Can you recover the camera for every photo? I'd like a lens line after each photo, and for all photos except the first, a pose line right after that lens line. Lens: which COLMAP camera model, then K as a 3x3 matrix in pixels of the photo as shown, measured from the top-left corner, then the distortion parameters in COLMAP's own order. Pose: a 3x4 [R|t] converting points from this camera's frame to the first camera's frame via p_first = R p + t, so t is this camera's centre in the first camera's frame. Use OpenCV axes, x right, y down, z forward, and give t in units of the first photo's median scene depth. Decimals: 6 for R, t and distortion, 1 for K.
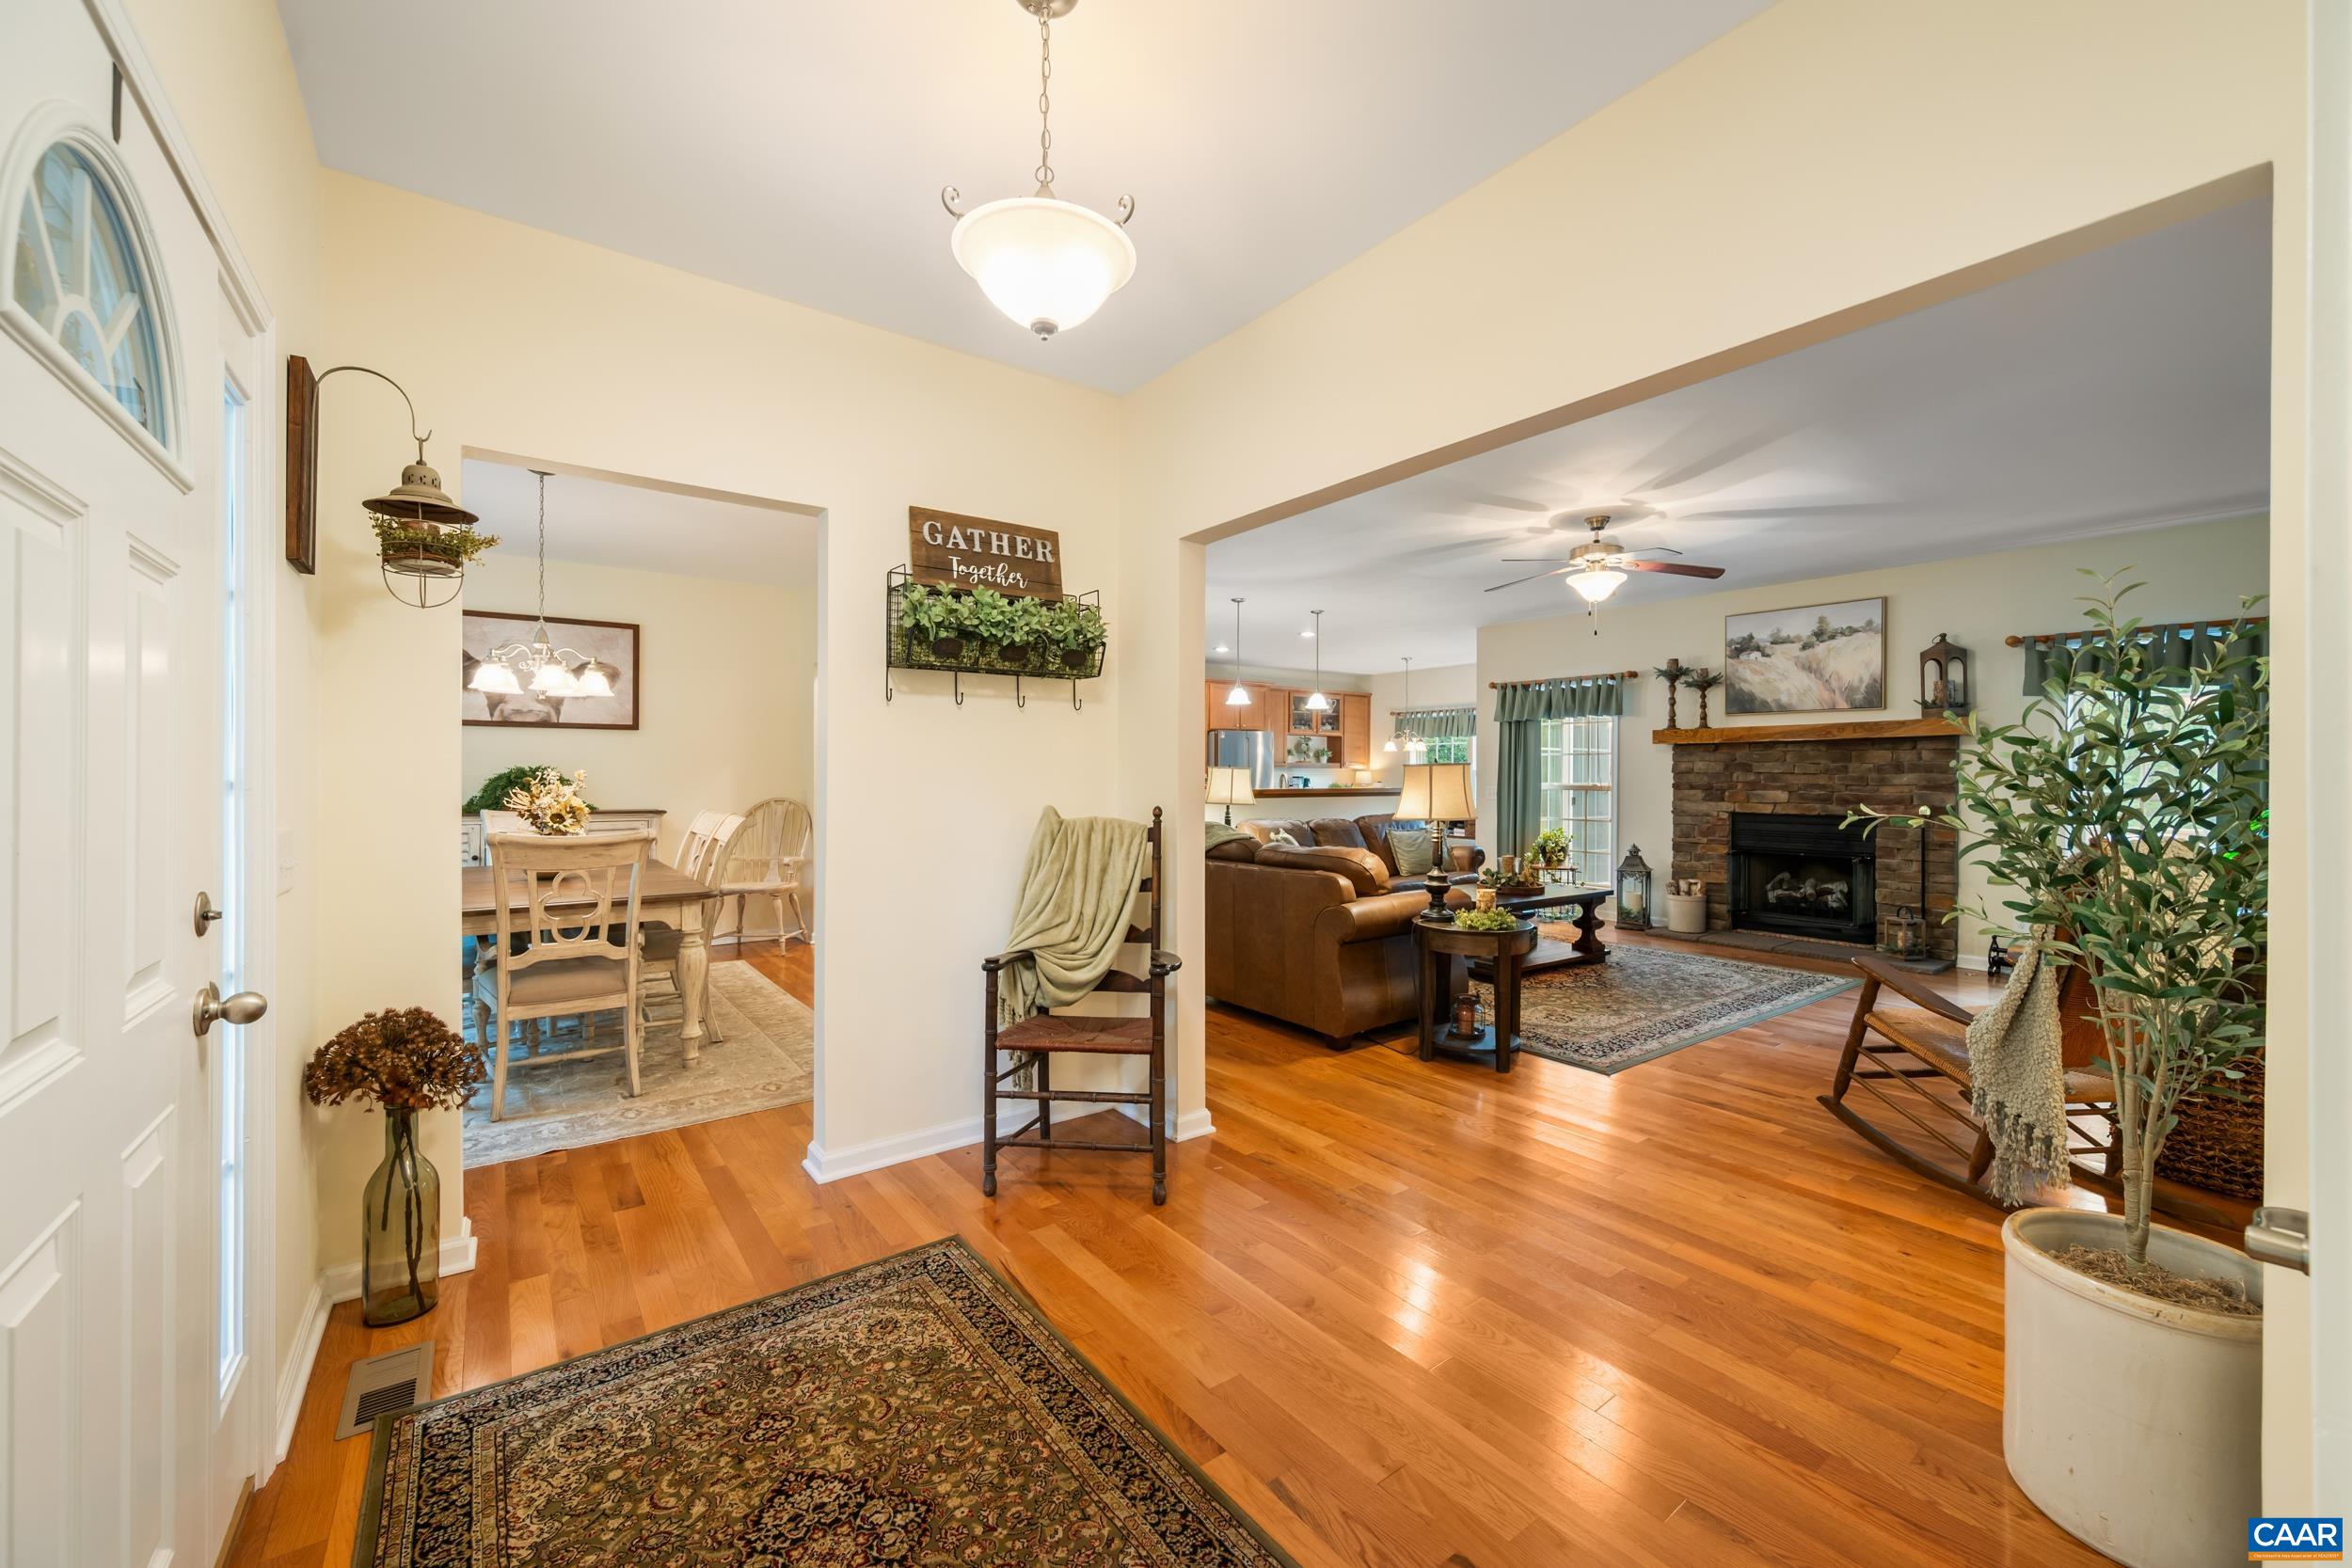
lens RADIAL K [[922.1, 0, 1181.1], [0, 922.1, 775.1], [0, 0, 1]] dist [-0.001332, 0.000780]
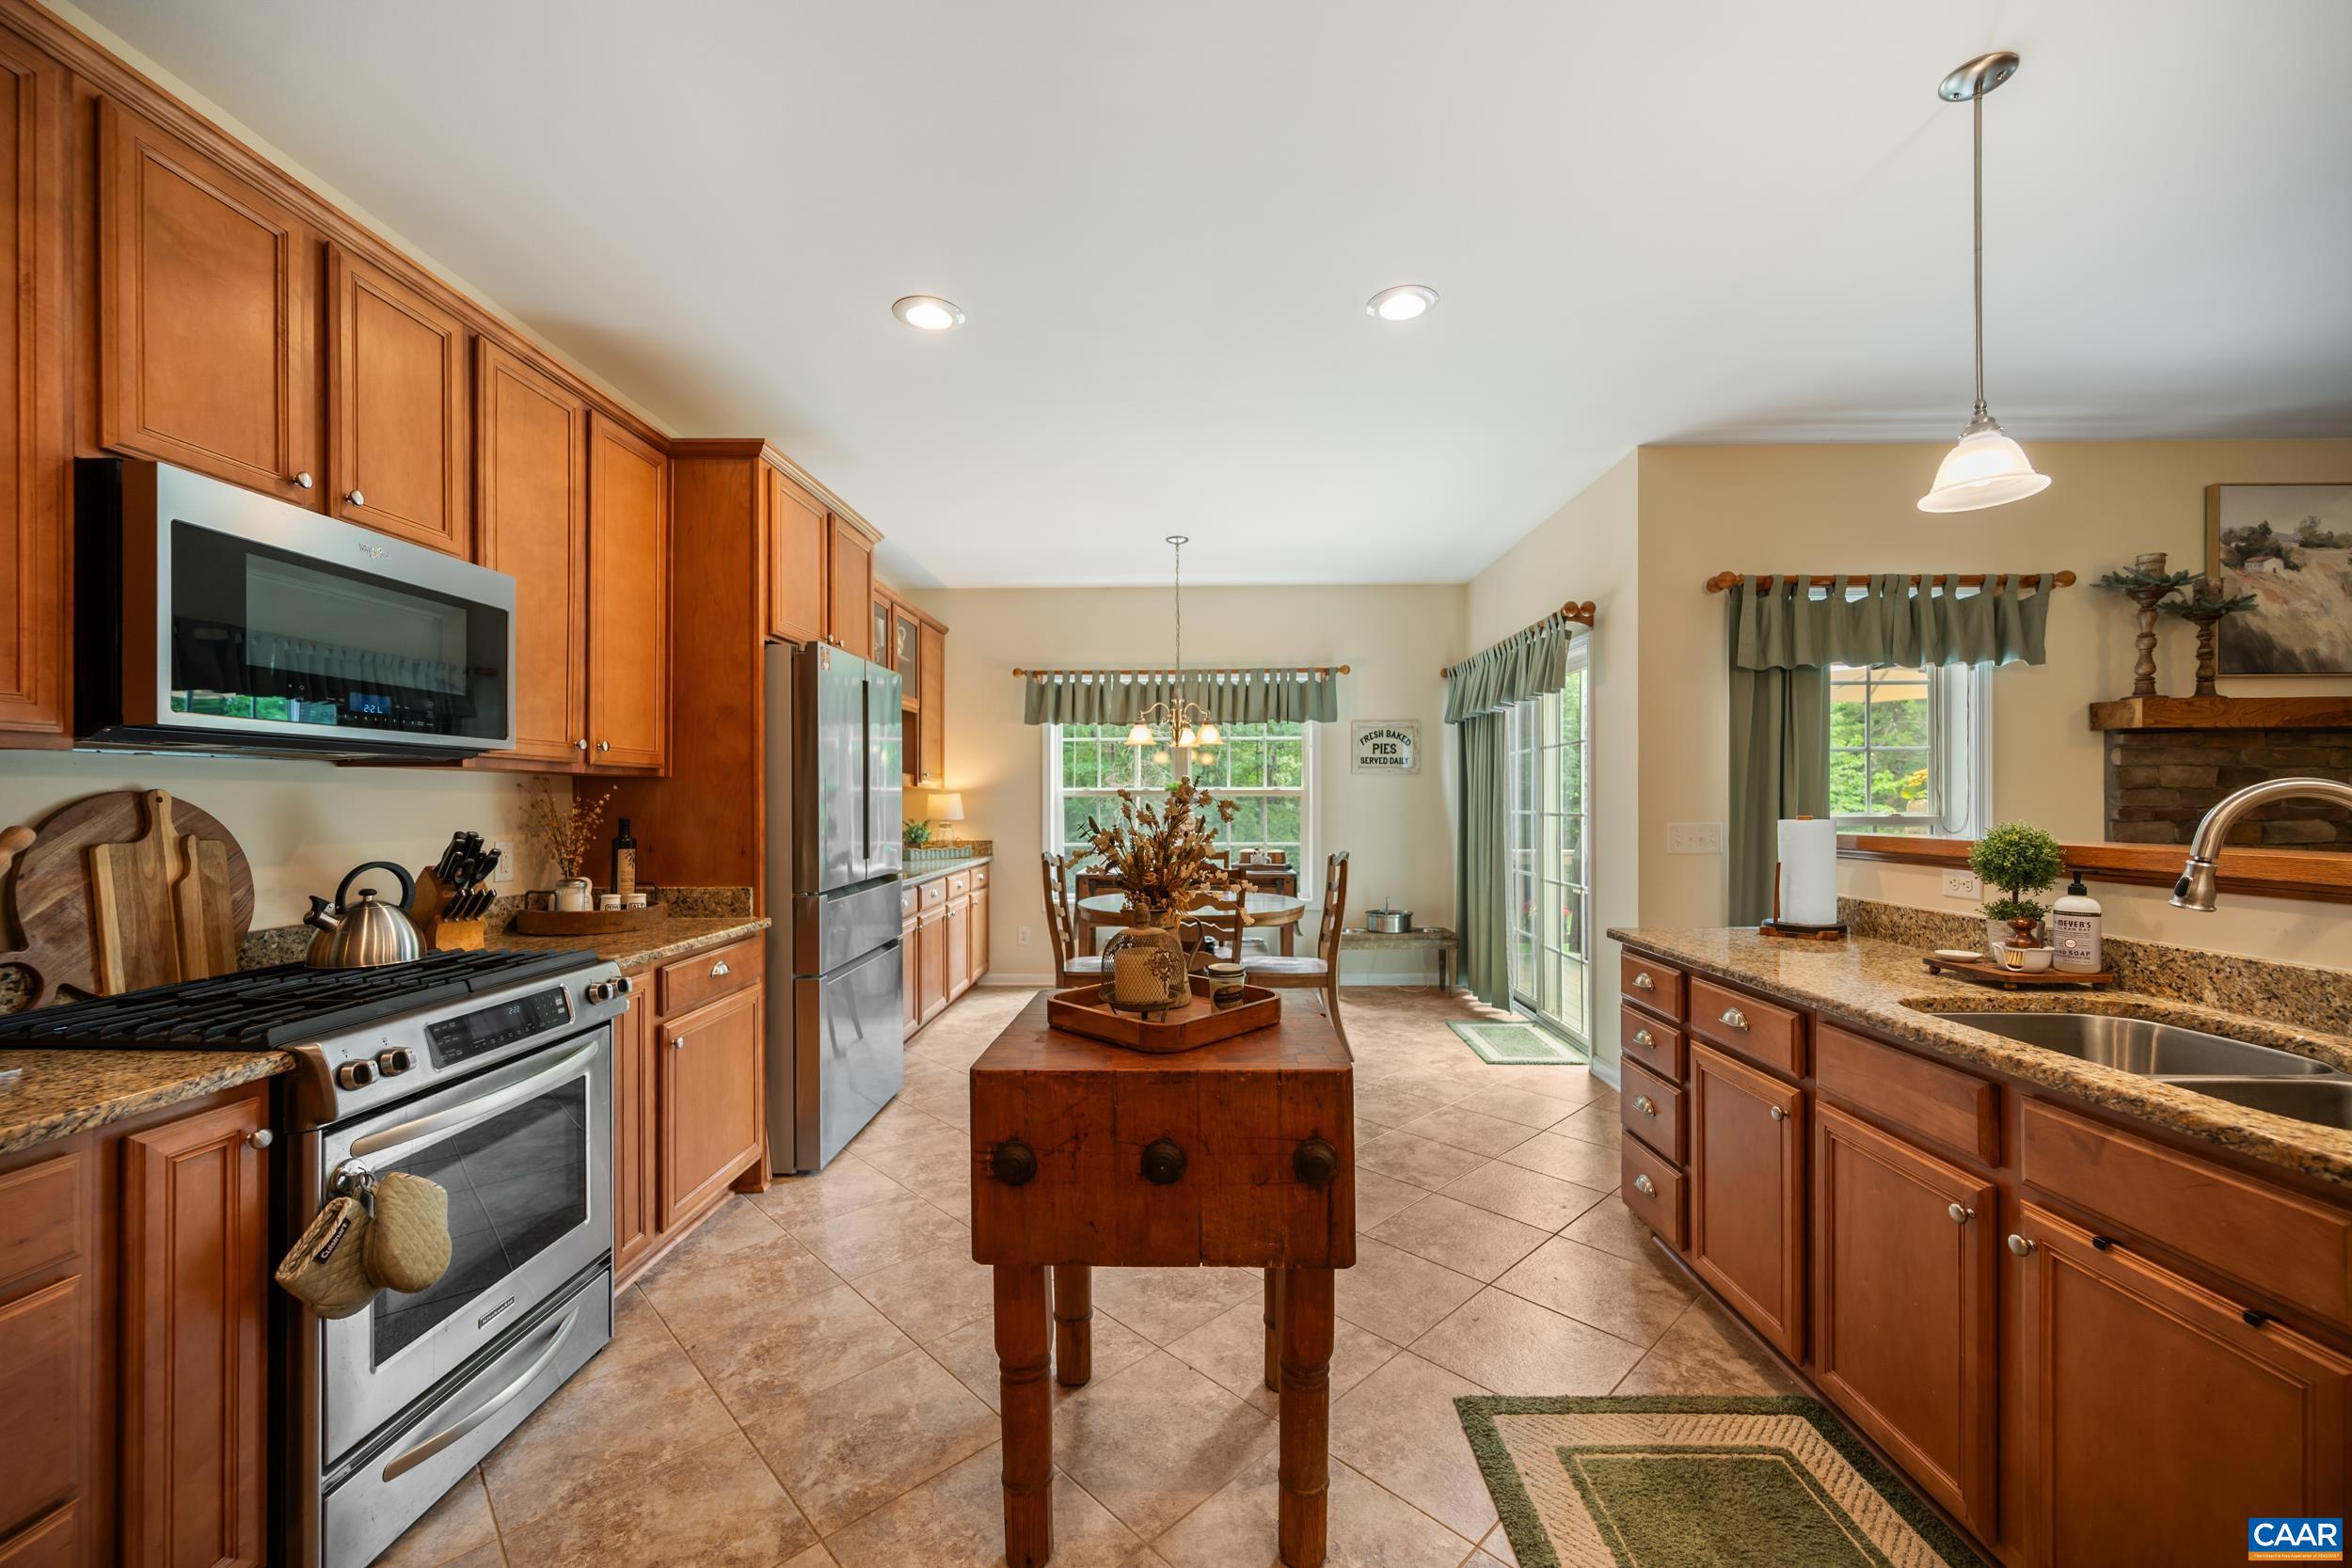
lens RADIAL K [[922.1, 0, 1182.9], [0, 922.1, 797.8], [0, 0, 1]] dist [-0.001332, 0.000780]
pose [[0.598118, -0.002714, 0.801404, -0.318290], [0.003845, 0.999992, 0.000517, 0.002136], [-0.801399, 0.002772, 0.598124, 2.162500]]
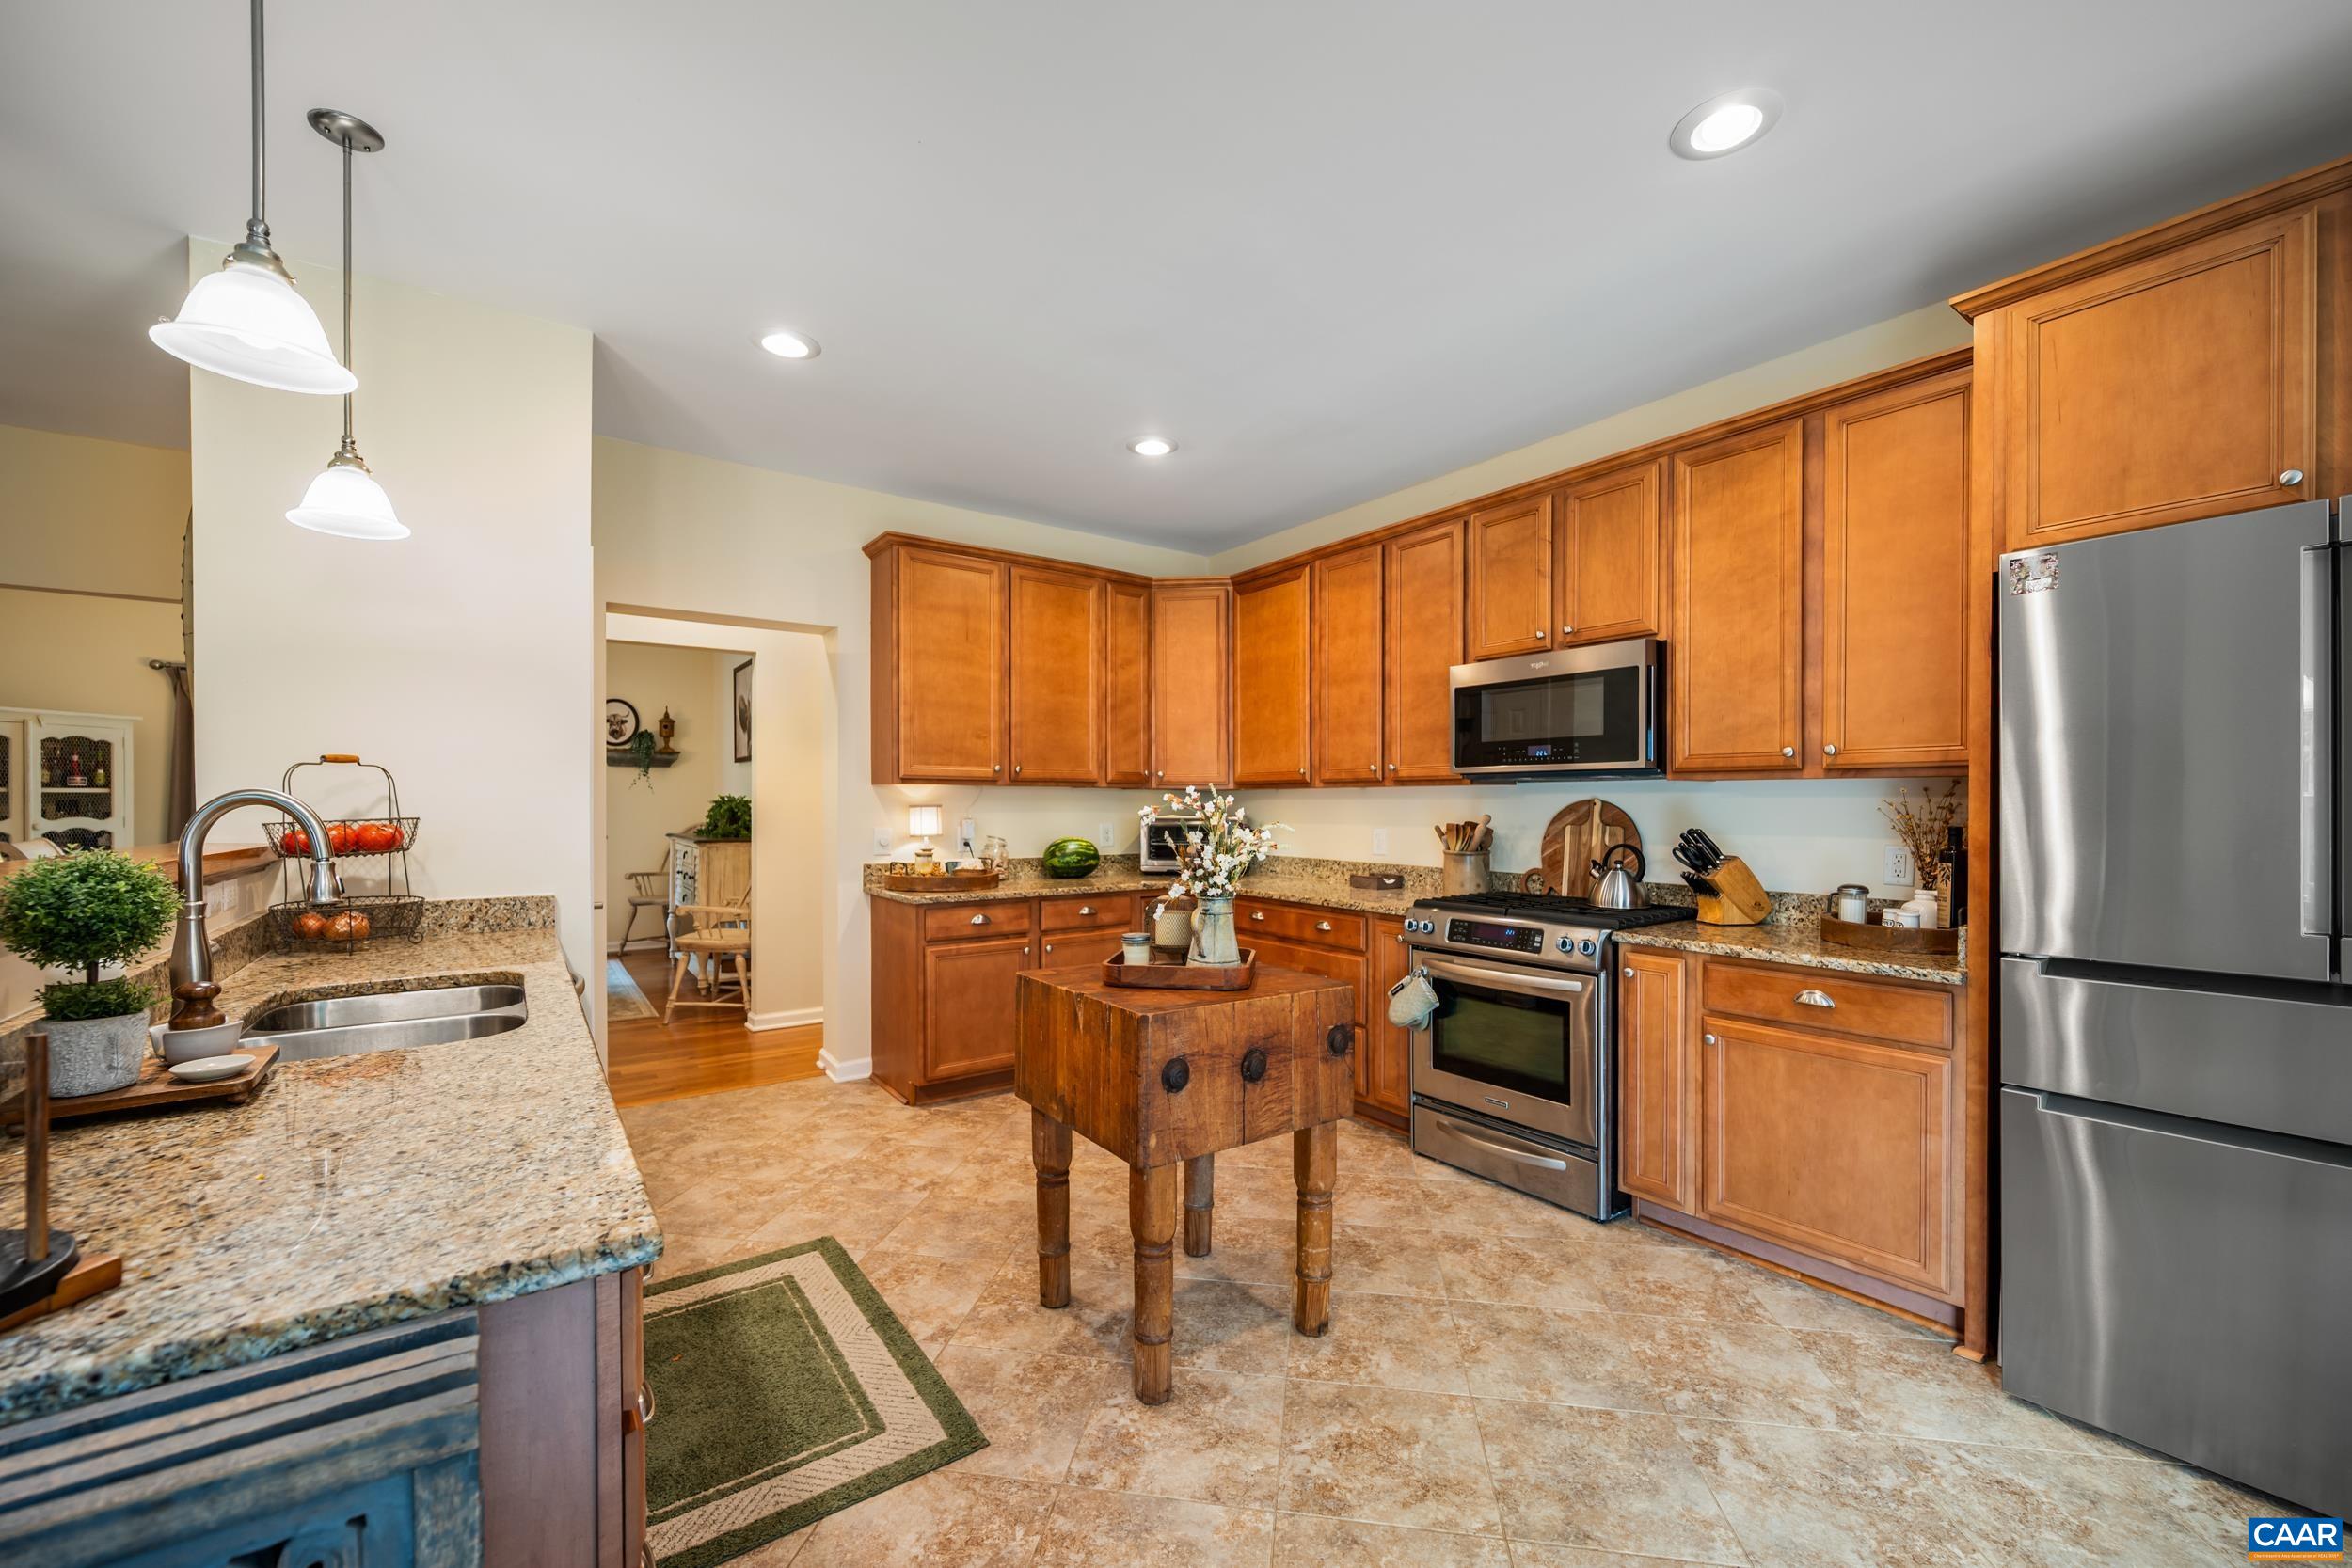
lens RADIAL K [[922.1, 0, 1170.5], [0, 922.1, 815.4], [0, 0, 1]] dist [-0.001332, 0.000780]
pose [[-0.005225, 0.010413, -0.999932, 0.649909], [-0.001900, 0.999944, 0.010423, 0.004685], [0.999985, 0.001955, -0.005205, 2.443422]]
